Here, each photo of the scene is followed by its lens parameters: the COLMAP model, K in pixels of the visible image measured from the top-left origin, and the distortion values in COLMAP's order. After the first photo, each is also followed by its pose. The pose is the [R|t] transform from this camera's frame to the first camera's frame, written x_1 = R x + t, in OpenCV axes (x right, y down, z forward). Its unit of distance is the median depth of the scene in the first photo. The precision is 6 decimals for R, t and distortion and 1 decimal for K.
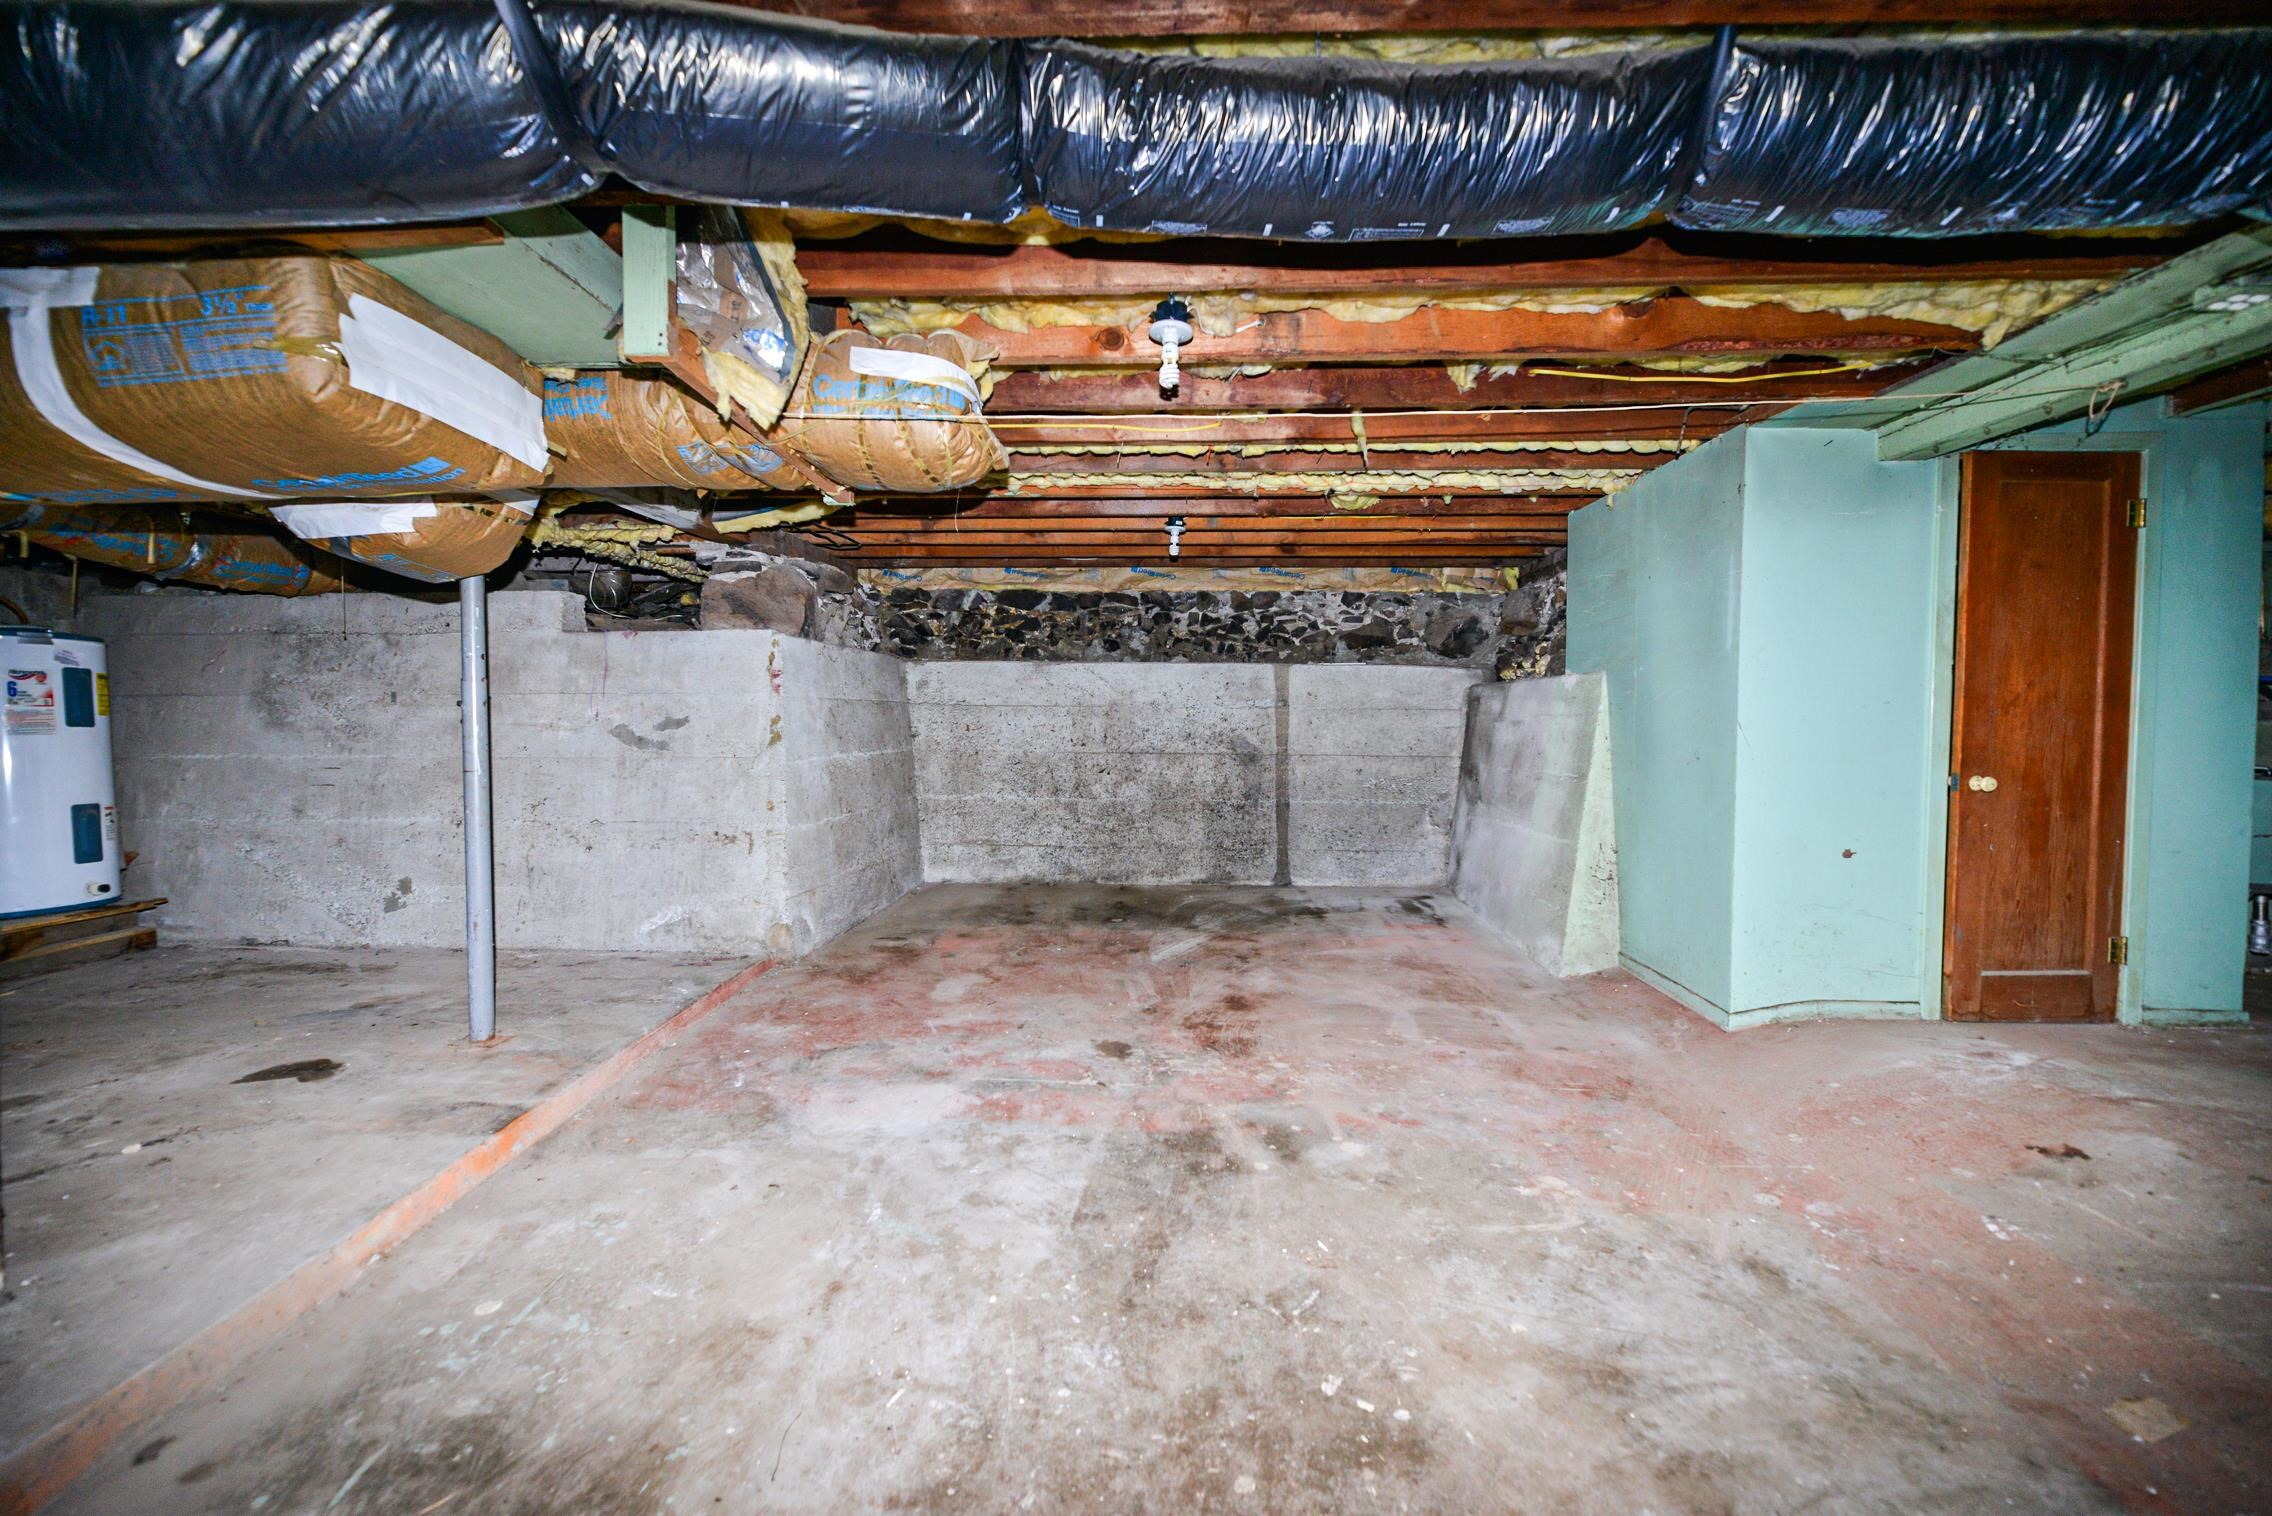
lens RADIAL K [[915.9, 0, 1123.1], [0, 915.9, 756.7], [0, 0, 1]] dist [-0.003631, -0.000787]
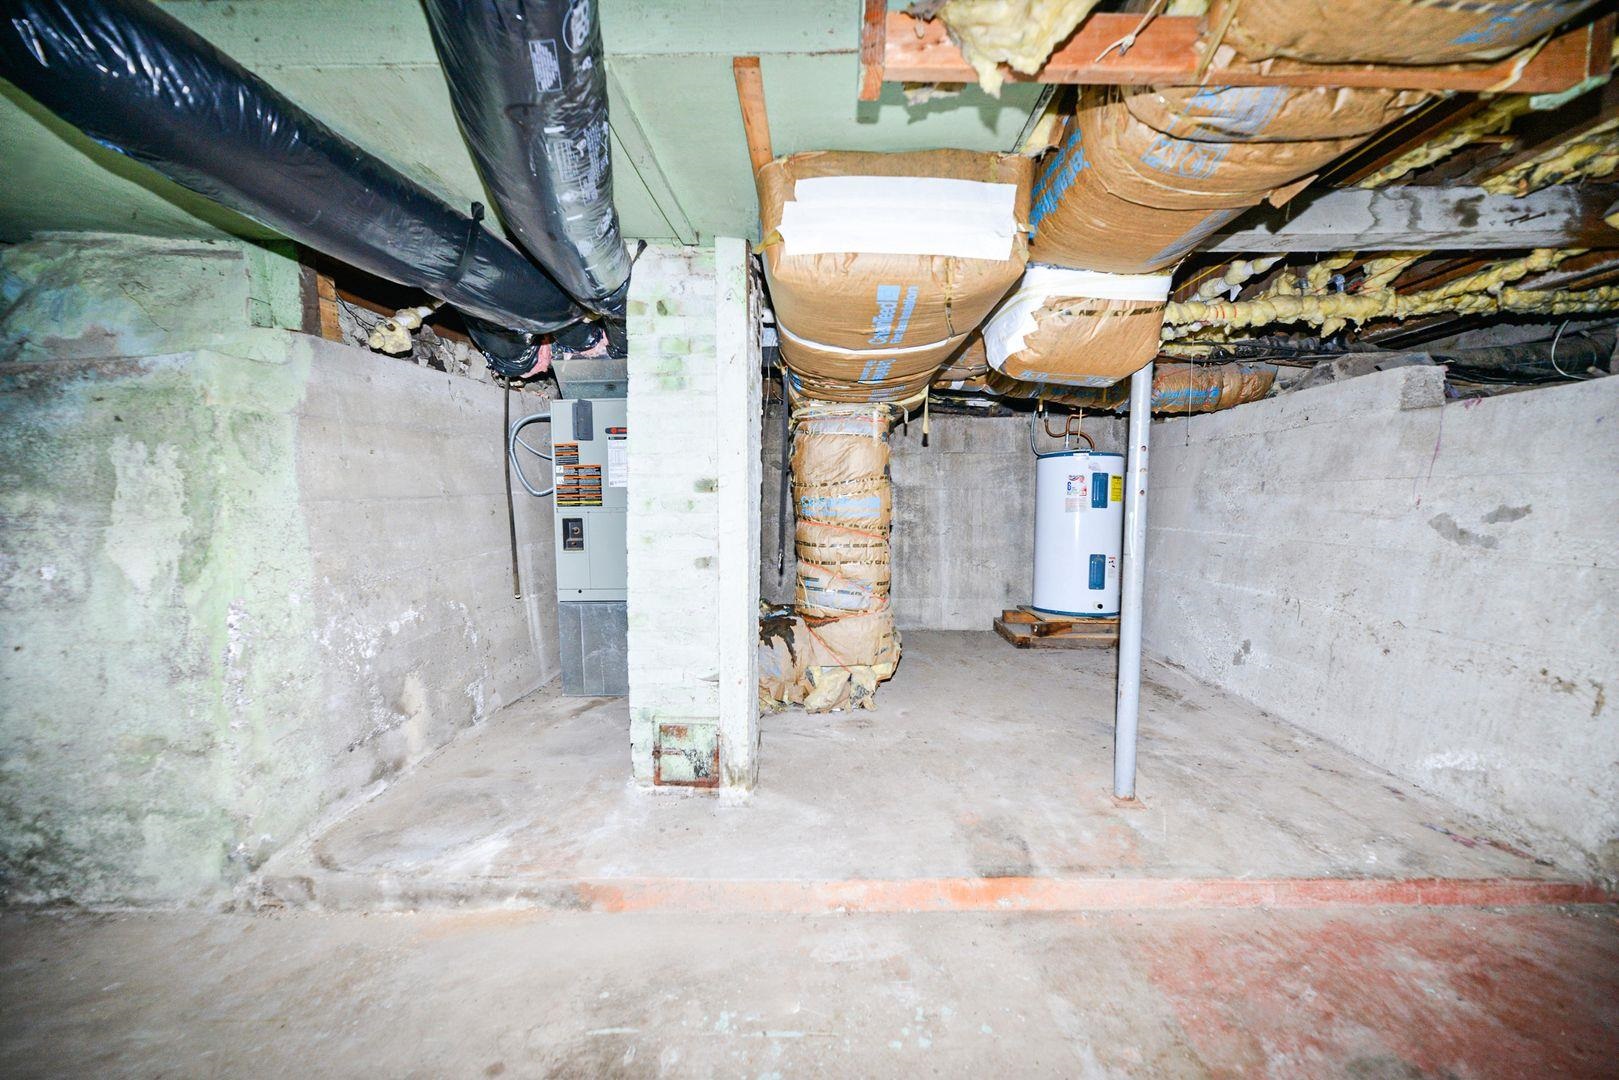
lens RADIAL K [[652.7, 0, 800.3], [0, 652.7, 539.1], [0, 0, 1]] dist [-0.003631, -0.000787]
pose [[-0.005746, 0.061105, -0.998115, 0.052863], [-0.043829, 0.997157, 0.061299, -0.025324], [0.999023, 0.044099, -0.003052, 0.461035]]
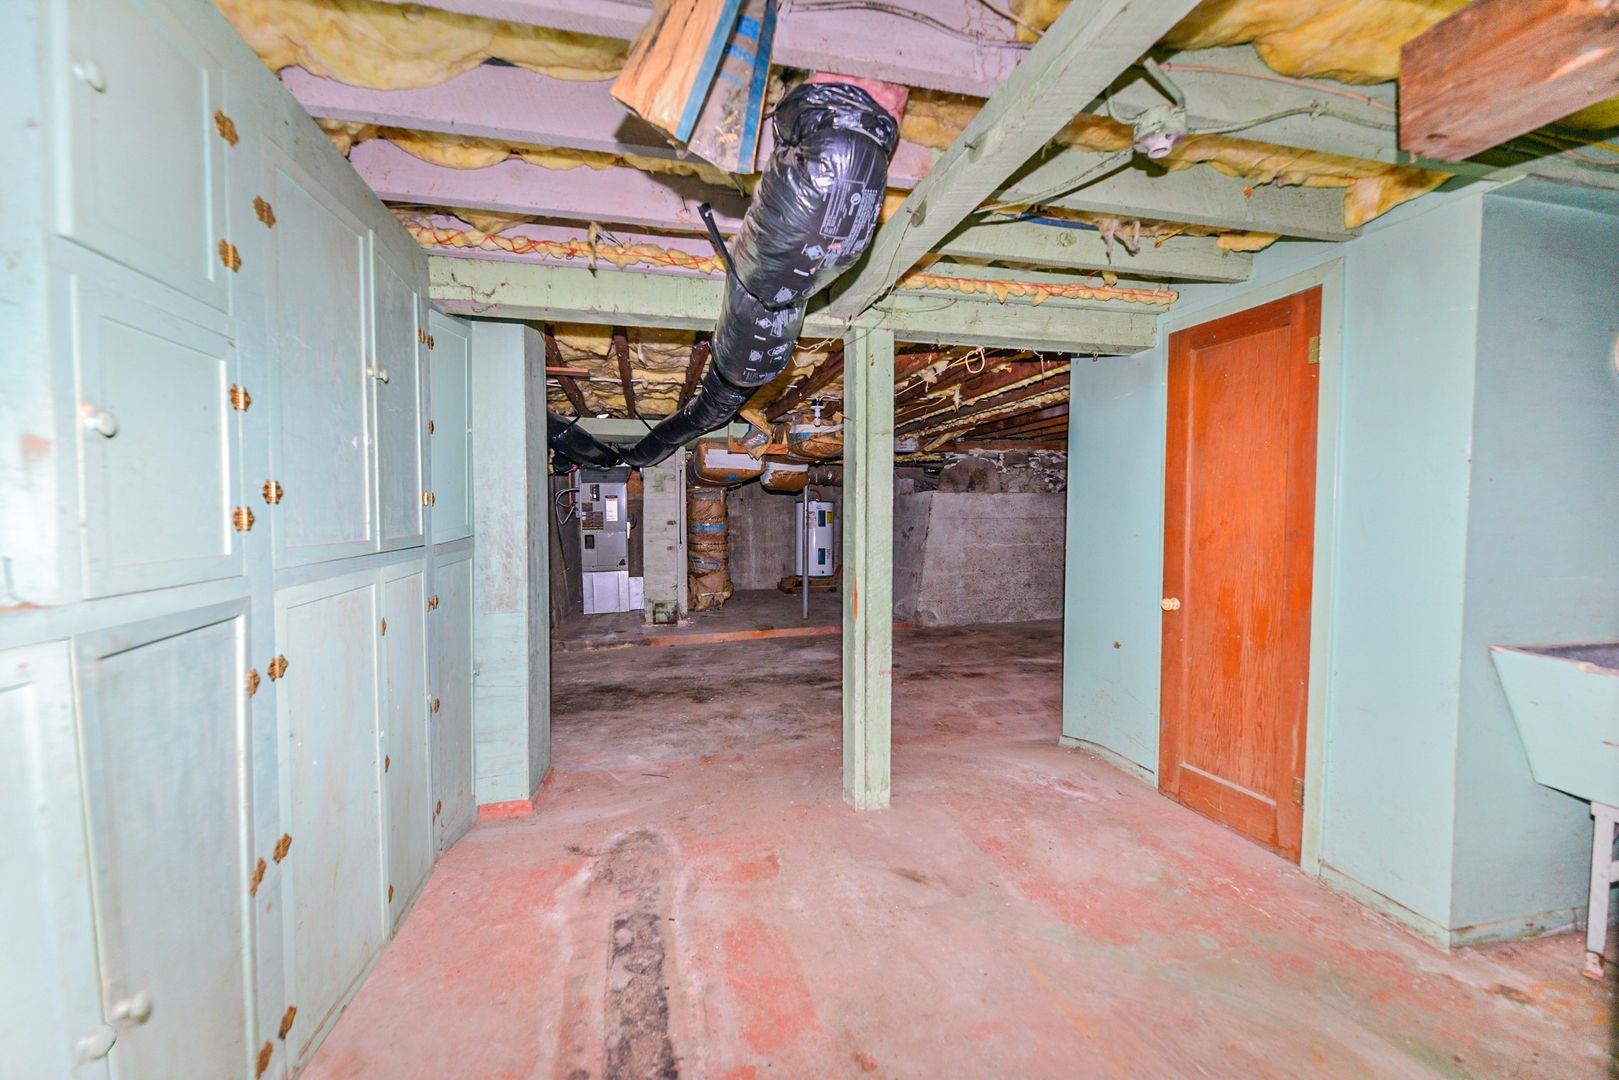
lens RADIAL K [[652.7, 0, 800.3], [0, 652.7, 539.1], [0, 0, 1]] dist [-0.003631, -0.000787]
pose [[0.268519, 0.035962, -0.962603, 1.316309], [-0.035121, 0.999004, 0.027525, -0.051486], [0.962634, 0.026417, 0.269515, 0.227168]]
